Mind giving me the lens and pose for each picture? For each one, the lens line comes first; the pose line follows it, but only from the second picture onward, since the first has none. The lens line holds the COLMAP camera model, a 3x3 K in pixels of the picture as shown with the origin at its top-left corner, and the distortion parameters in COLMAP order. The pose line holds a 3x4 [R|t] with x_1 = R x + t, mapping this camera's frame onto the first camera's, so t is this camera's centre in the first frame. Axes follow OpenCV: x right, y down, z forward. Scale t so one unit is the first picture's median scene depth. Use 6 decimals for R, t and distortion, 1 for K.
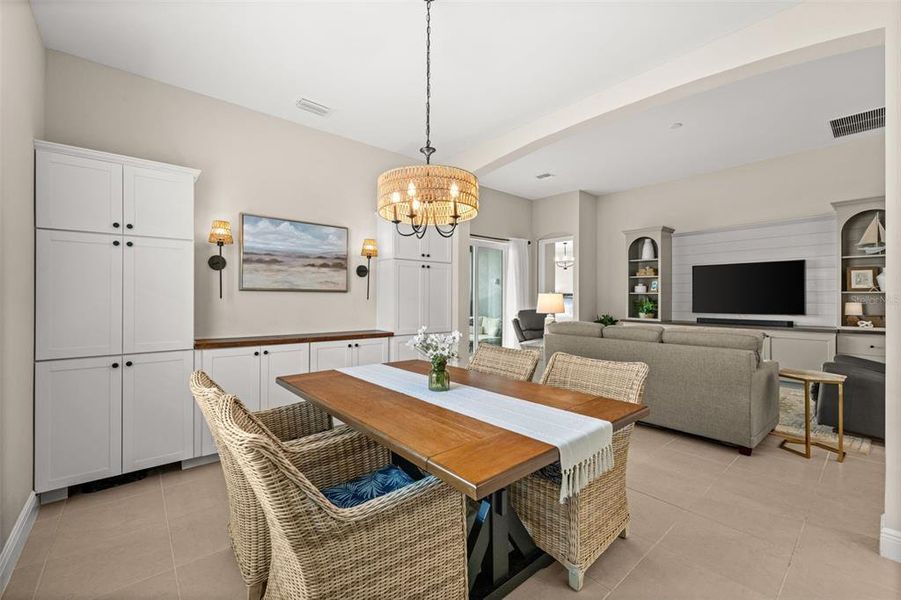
lens RADIAL K [[380.6, 0, 450.5], [0, 380.6, 300.0], [0, 0, 1]] dist [-0.000360, 0.000206]
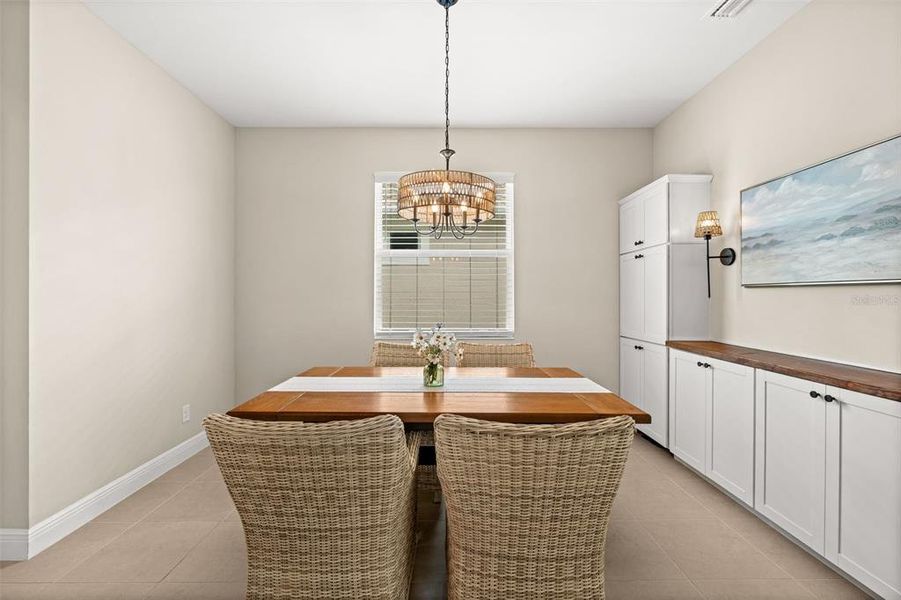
lens RADIAL K [[362.6, 0, 450.5], [0, 362.6, 300.0], [0, 0, 1]] dist [-0.000645, -0.000138]
pose [[-0.643365, 0.009351, -0.765502, 0.409504], [-0.000874, 0.999916, 0.012949, -0.007593], [0.765559, 0.009000, -0.643303, 0.977727]]
